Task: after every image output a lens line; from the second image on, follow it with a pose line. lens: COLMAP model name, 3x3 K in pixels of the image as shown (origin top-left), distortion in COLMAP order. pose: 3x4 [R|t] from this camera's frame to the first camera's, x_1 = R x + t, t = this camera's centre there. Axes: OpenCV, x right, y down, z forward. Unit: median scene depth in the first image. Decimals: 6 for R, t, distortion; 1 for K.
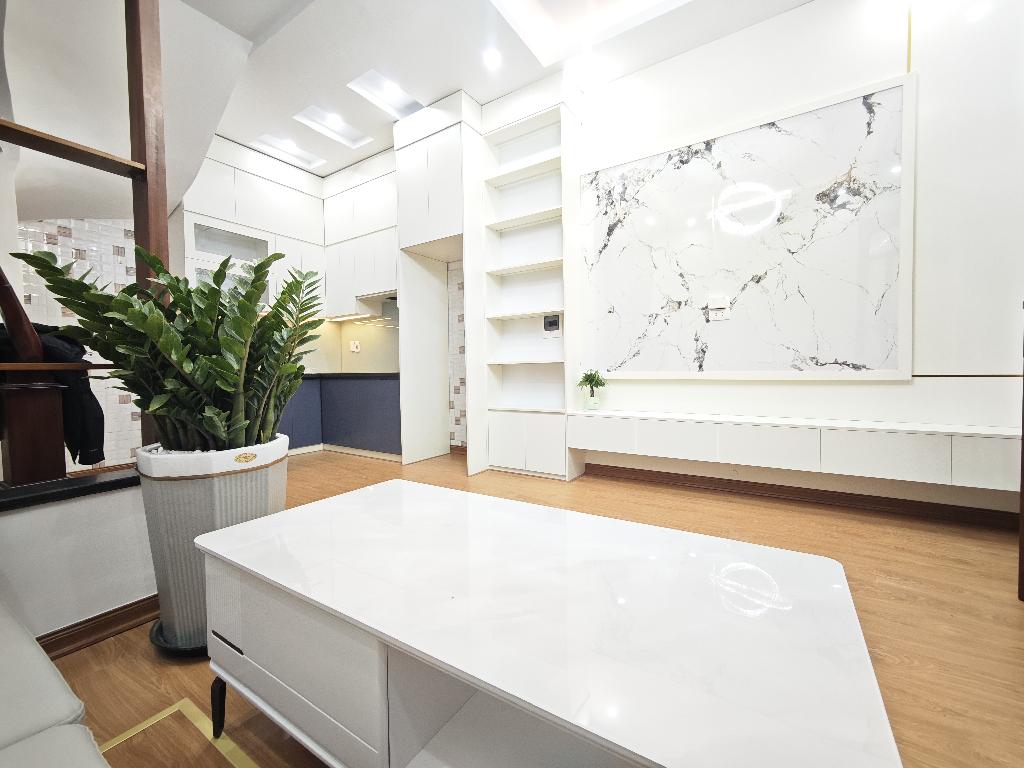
lens RADIAL K [[425.7, 0, 508.1], [0, 425.7, 379.1], [0, 0, 1]] dist [-0.000063, 0.000394]
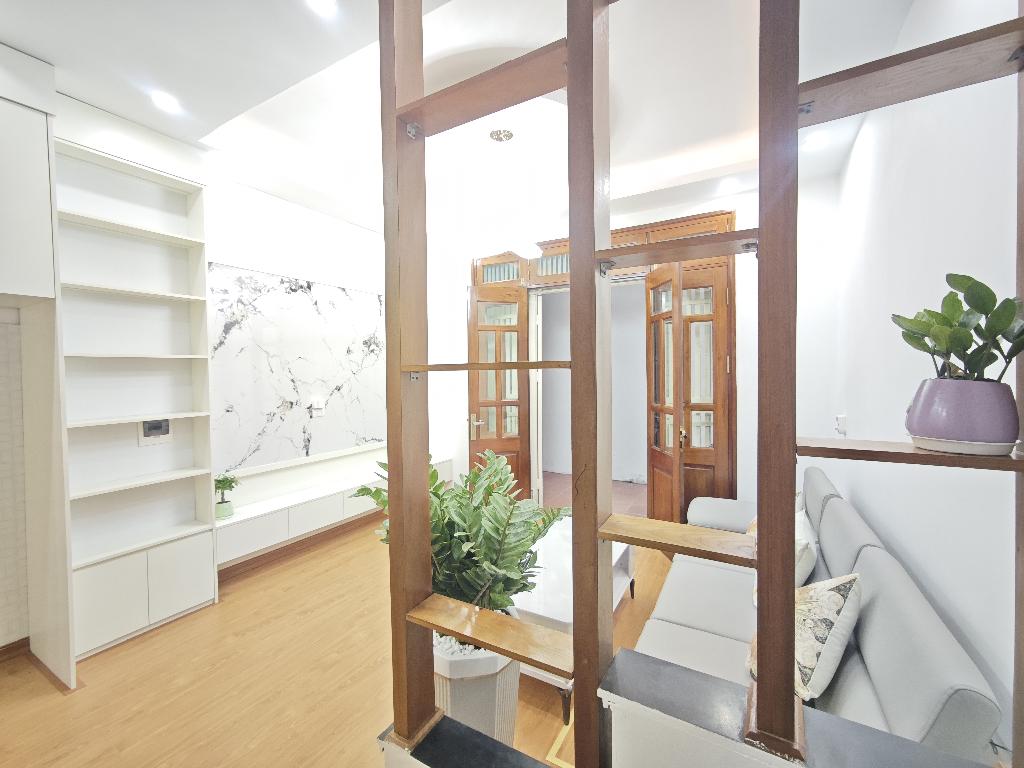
lens RADIAL K [[425.7, 0, 508.1], [0, 425.7, 379.1], [0, 0, 1]] dist [-0.000063, 0.000394]
pose [[-0.060484, -0.009654, 0.998122, -0.862088], [0.035602, 0.999296, 0.011823, -0.243467], [-0.997534, 0.036250, -0.060098, 0.458636]]
